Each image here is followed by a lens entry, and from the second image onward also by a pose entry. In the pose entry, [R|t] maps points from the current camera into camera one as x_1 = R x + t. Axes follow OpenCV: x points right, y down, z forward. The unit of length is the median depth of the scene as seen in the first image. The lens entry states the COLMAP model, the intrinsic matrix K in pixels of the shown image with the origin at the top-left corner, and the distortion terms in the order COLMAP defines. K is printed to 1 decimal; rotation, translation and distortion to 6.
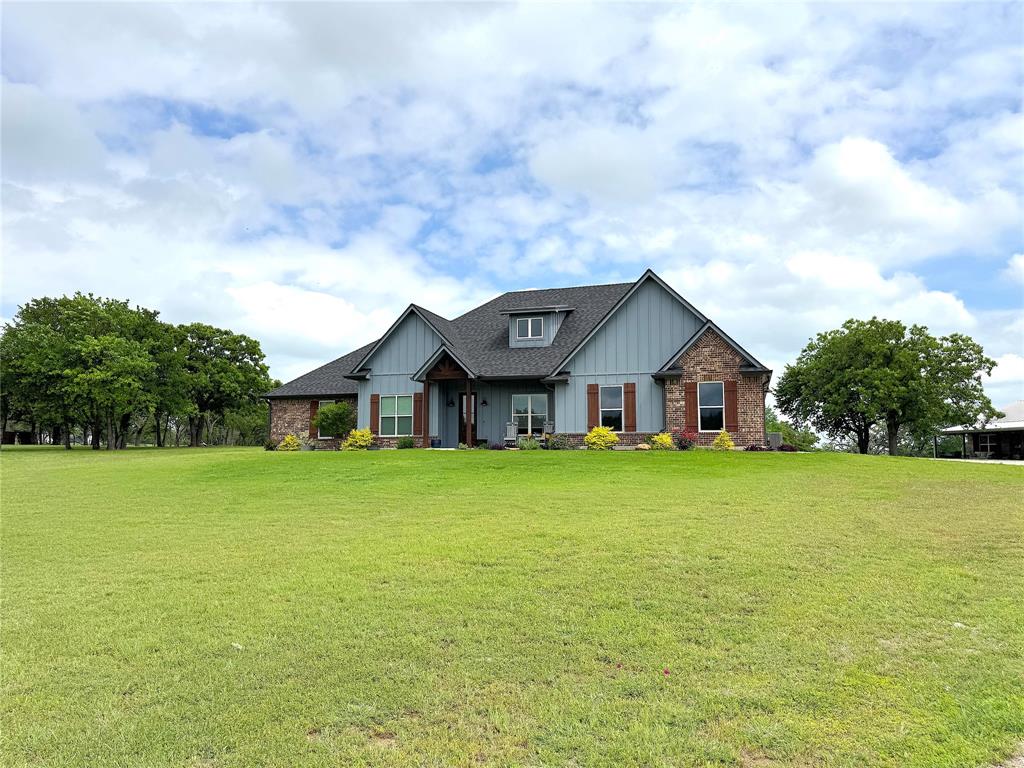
lens RADIAL K [[720.7, 0, 512.0], [0, 720.7, 384.0], [0, 0, 1]] dist [0.112011, -0.188398]
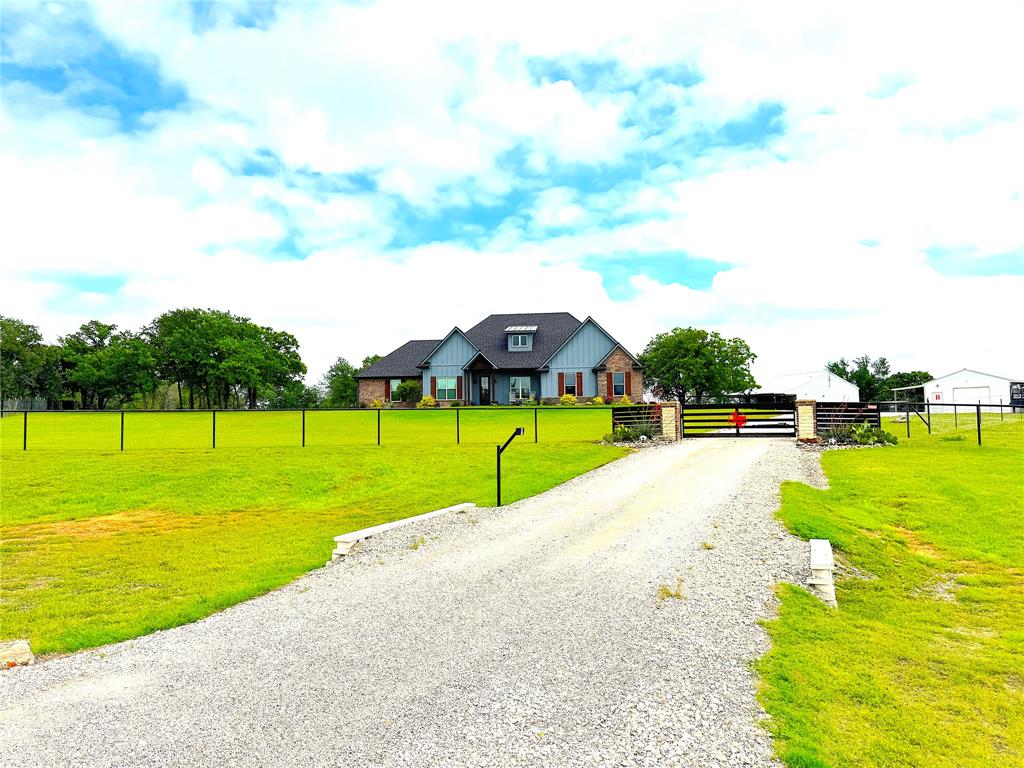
lens RADIAL K [[718.5, 0, 512.0], [0, 718.5, 384.0], [0, 0, 1]] dist [0.167060, -0.346809]
pose [[0.975401, -0.001698, 0.220432, -0.392231], [-0.007753, 0.999087, 0.042002, -0.043310], [-0.220302, -0.042678, 0.974498, -0.776710]]
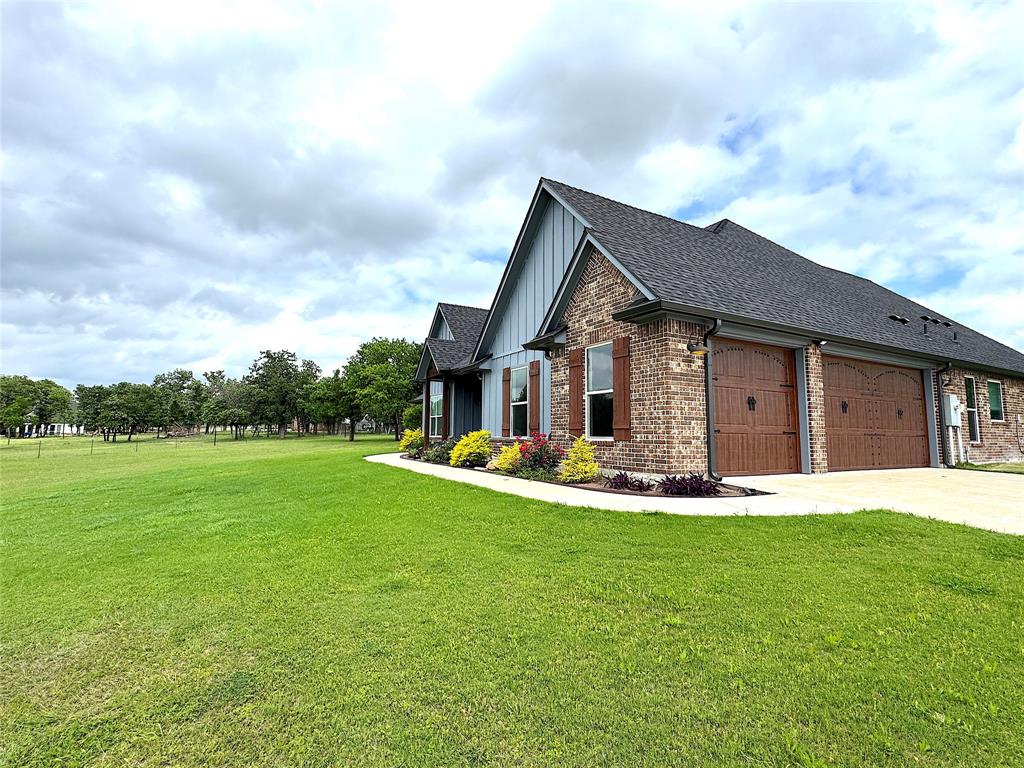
lens RADIAL K [[483.9, 0, 512.0], [0, 483.9, 384.0], [0, 0, 1]] dist [-0.000106, -0.000011]
pose [[0.734130, -0.057312, -0.676586, 0.370789], [0.040828, 0.998354, -0.040268, 0.029788], [0.677780, 0.001939, 0.735262, 0.563870]]
